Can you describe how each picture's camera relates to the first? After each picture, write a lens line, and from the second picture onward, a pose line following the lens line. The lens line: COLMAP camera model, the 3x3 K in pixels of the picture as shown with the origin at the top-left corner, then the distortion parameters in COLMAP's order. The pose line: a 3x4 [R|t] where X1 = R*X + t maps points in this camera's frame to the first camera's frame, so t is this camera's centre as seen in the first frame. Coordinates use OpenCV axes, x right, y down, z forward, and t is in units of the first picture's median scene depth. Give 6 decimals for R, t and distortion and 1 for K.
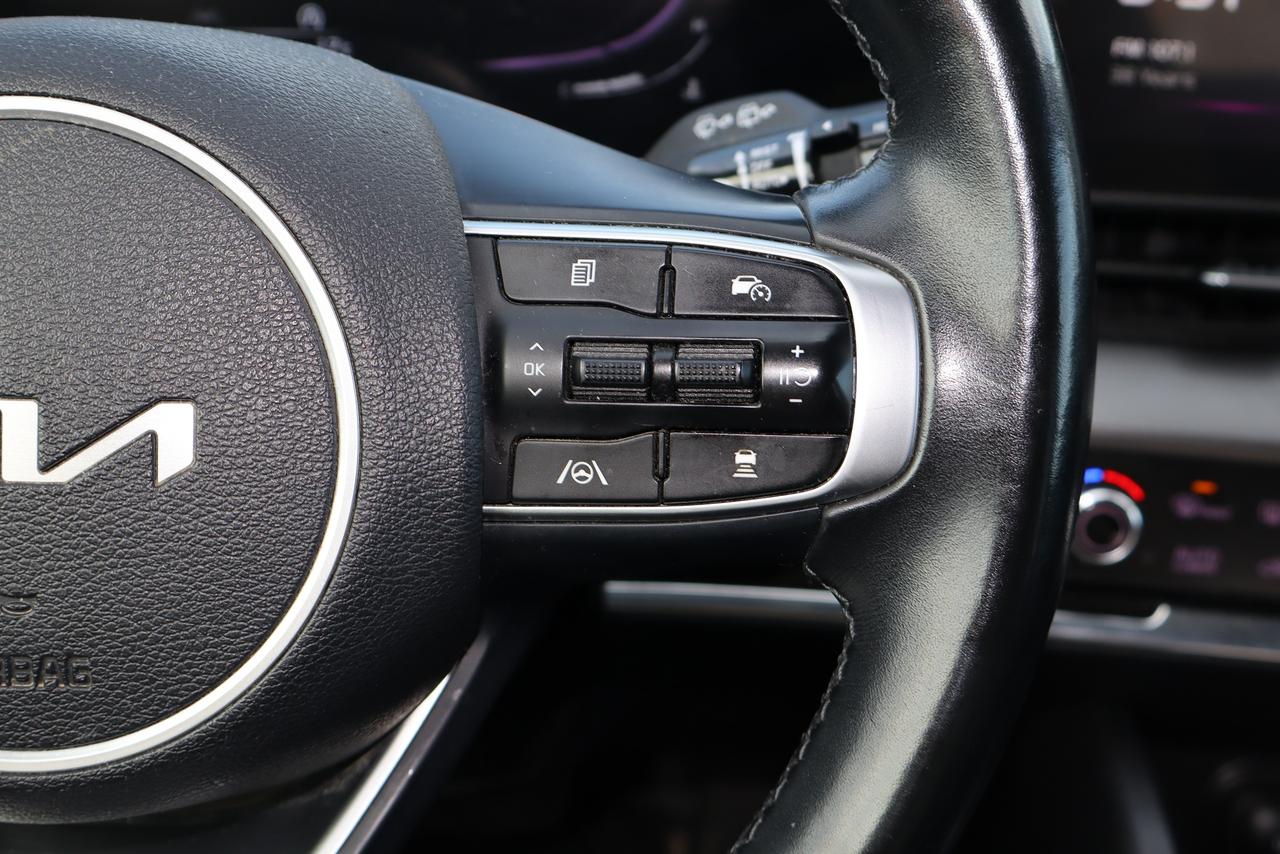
lens RADIAL K [[1728.3, 0, 640.0], [0, 1728.3, 427.0], [0, 0, 1]] dist [-0.004153, -0.012676]
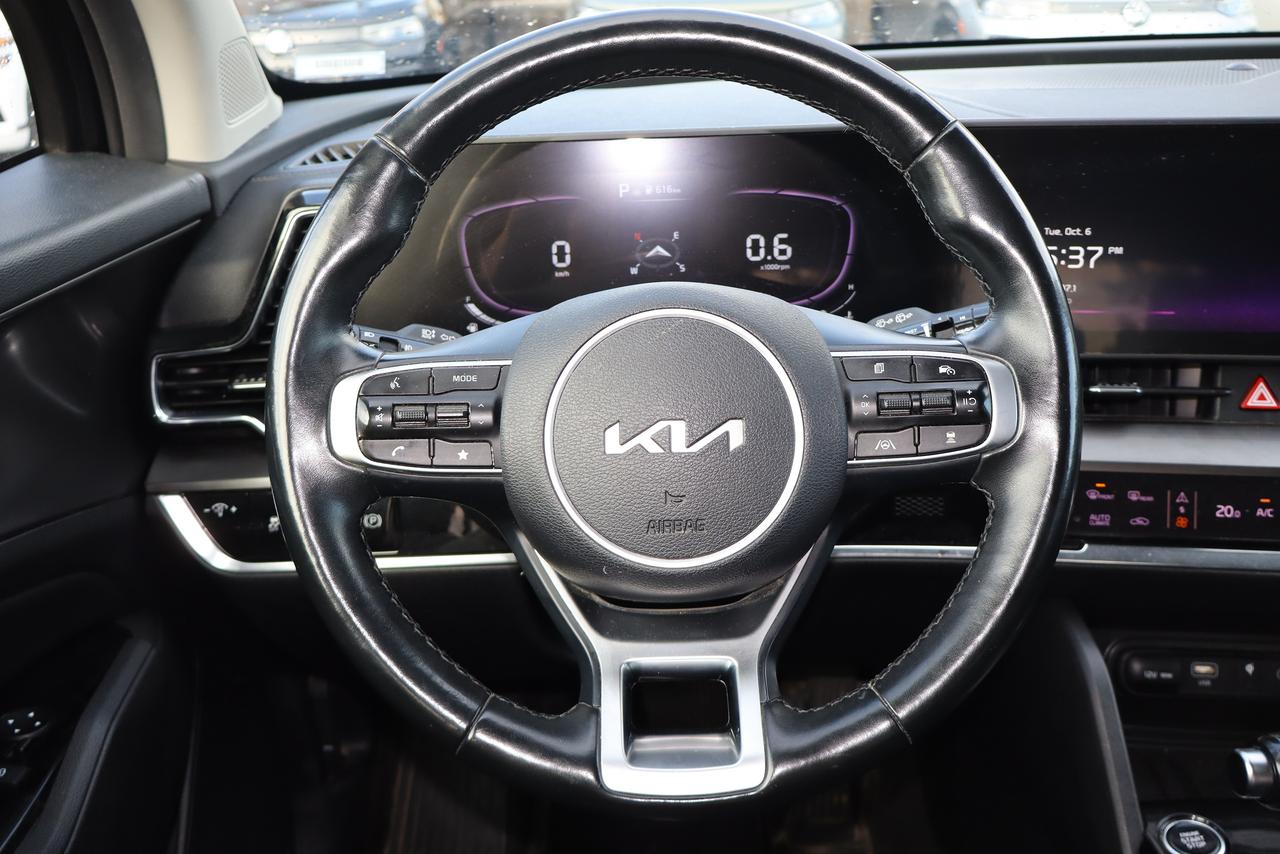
lens RADIAL K [[1068.0, 0, 640.0], [0, 1068.0, 427.0], [0, 0, 1]] dist [-0.004649, -0.014343]
pose [[0.998792, -0.043989, -0.021908, -0.360864], [0.040757, 0.990564, -0.130851, 0.192662], [0.027457, 0.129800, 0.991160, -0.578592]]
